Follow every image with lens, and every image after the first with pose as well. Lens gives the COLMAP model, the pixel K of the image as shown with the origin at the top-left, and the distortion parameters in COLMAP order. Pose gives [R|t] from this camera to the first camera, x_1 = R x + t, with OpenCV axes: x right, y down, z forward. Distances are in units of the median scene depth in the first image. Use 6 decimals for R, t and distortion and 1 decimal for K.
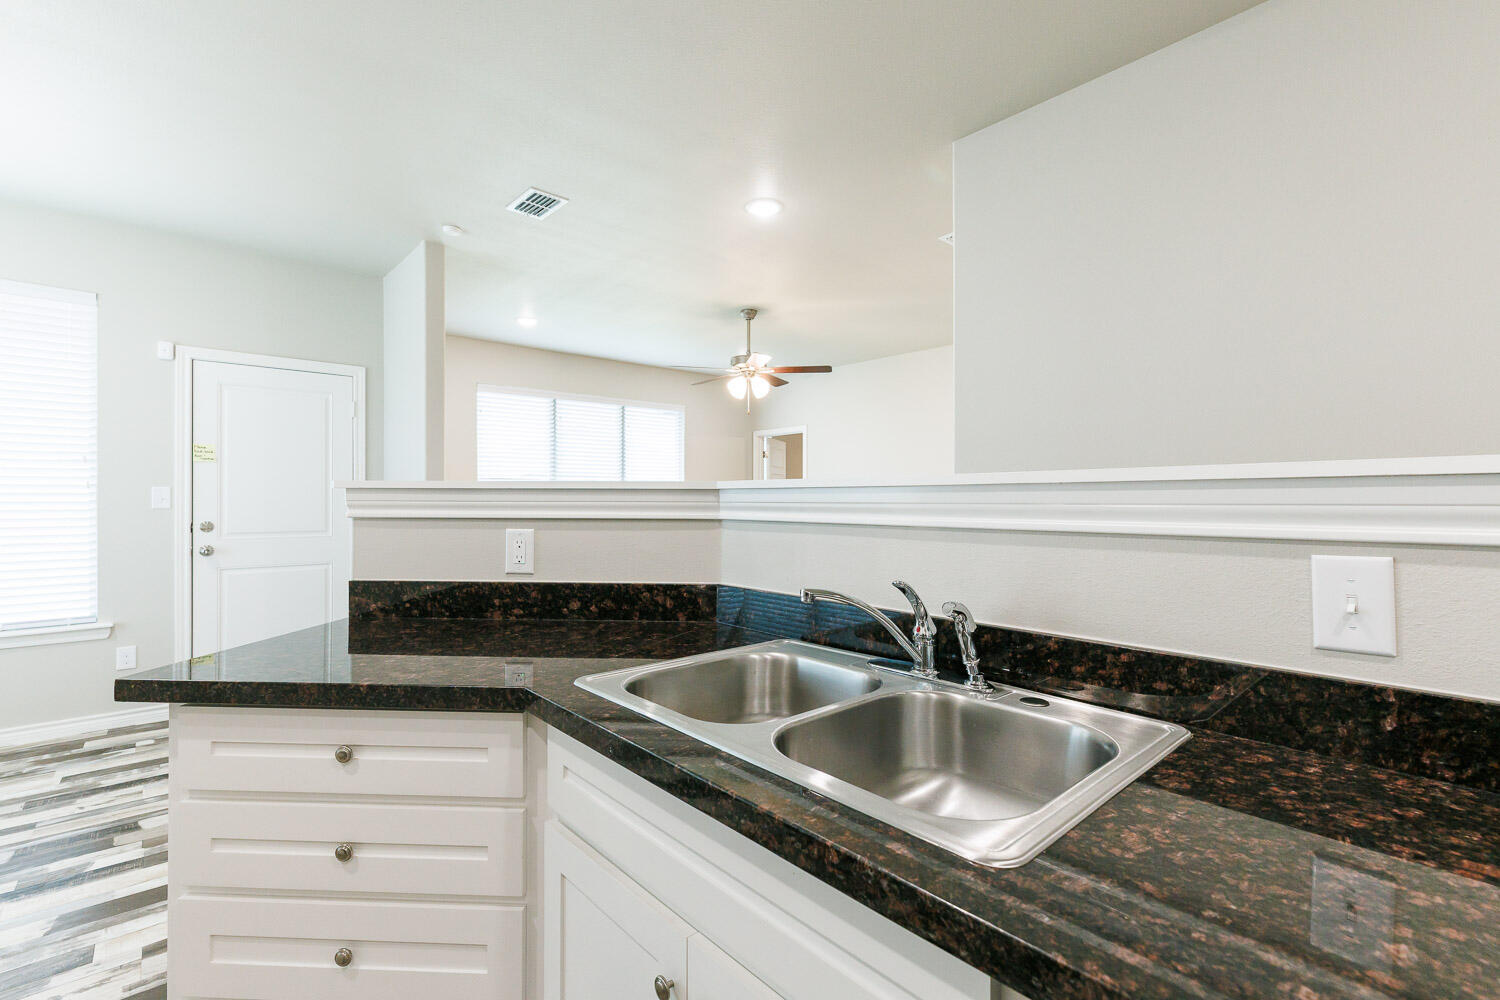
lens RADIAL K [[669.0, 0, 755.1], [0, 669.0, 502.0], [0, 0, 1]] dist [0.004173, -0.000596]
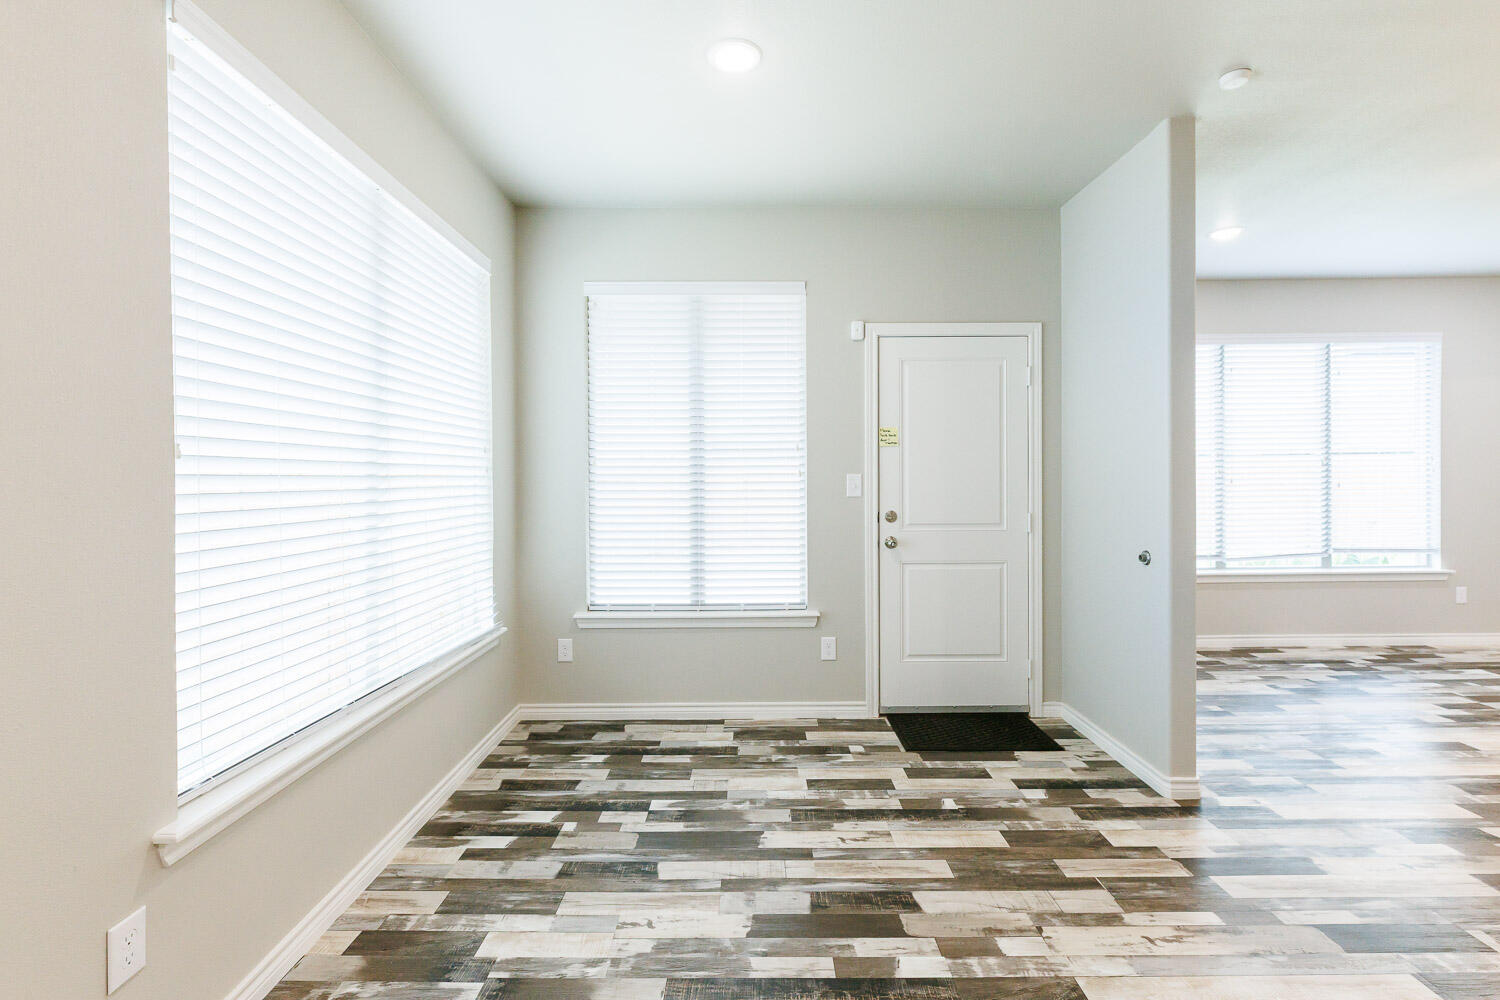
lens RADIAL K [[669.0, 0, 749.7], [0, 669.0, 489.5], [0, 0, 1]] dist [0.004173, -0.000596]
pose [[0.748913, 0.007855, -0.662622, -0.746563], [0.004125, 0.999855, 0.016515, -0.034360], [0.662656, -0.015102, 0.748772, 0.382835]]
